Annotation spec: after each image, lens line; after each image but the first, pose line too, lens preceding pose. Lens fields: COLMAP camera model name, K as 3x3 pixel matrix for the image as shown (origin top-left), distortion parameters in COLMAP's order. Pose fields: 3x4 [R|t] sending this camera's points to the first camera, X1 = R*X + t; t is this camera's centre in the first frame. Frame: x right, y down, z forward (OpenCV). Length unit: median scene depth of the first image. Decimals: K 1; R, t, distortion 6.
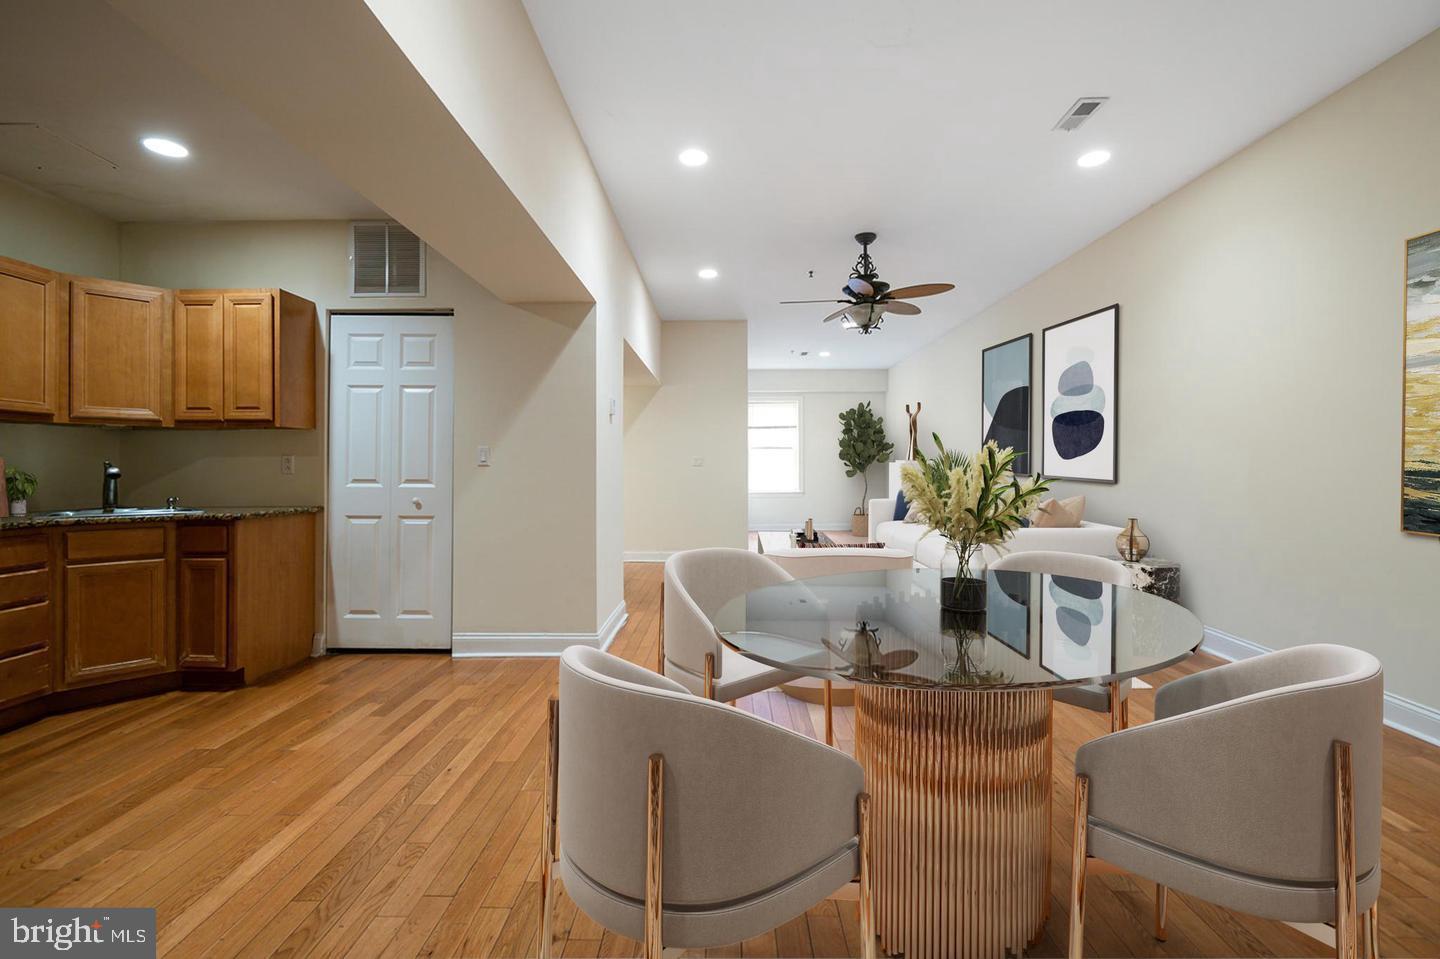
lens RADIAL K [[618.4, 0, 719.8], [0, 618.4, 470.3], [0, 0, 1]] dist [-0.000066, 0.000032]
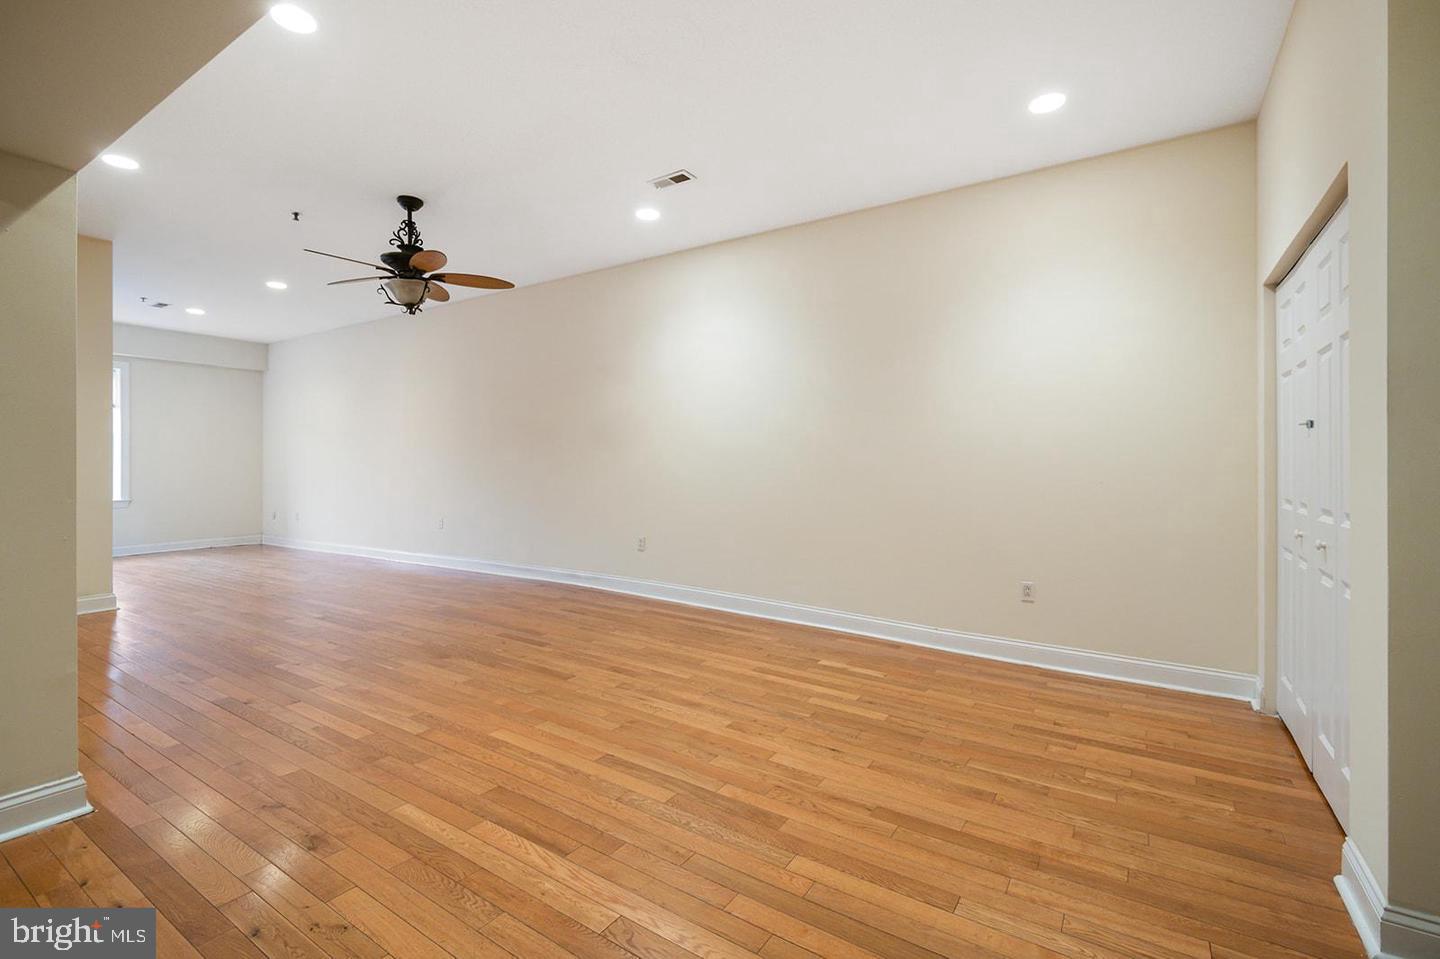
lens RADIAL K [[648.4, 0, 689.3], [0, 648.4, 464.2], [0, 0, 1]] dist [0.001926, 0.000156]
pose [[0.550404, 0.006171, 0.834876, -0.300555], [-0.001885, 0.999979, -0.006148, -0.006697], [-0.834897, 0.001810, 0.550404, 0.178229]]
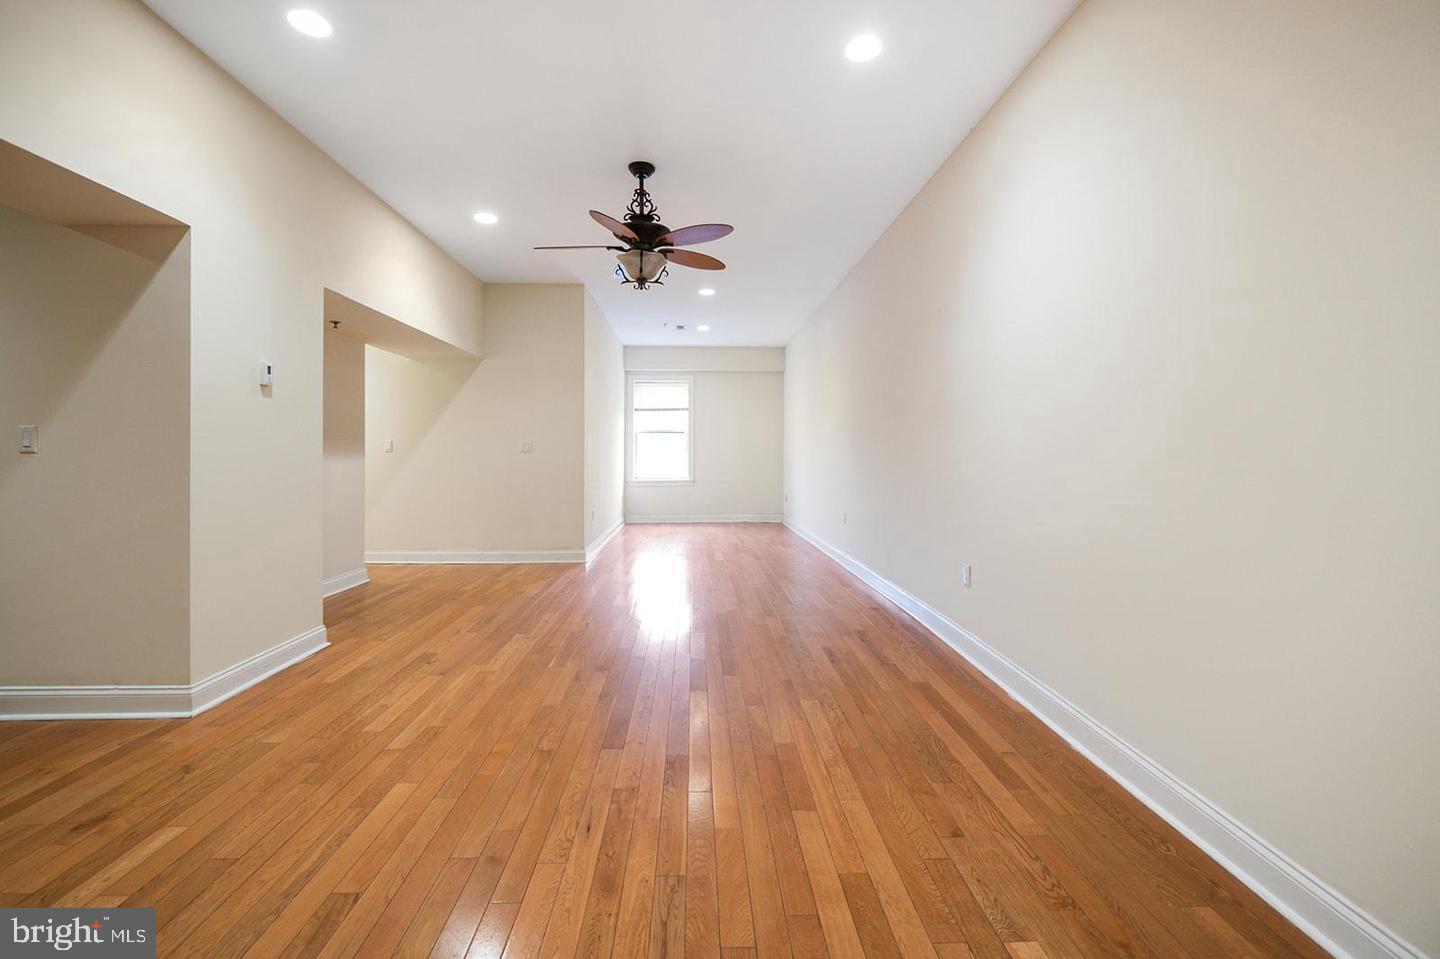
lens RADIAL K [[624.6, 0, 717.4], [0, 624.6, 457.5], [0, 0, 1]] dist [-0.002620, -0.000229]
pose [[0.998799, 0.005462, 0.048699, 0.294942], [-0.005630, 0.999979, 0.003312, -0.006564], [-0.048680, -0.003582, 0.998808, 0.187600]]
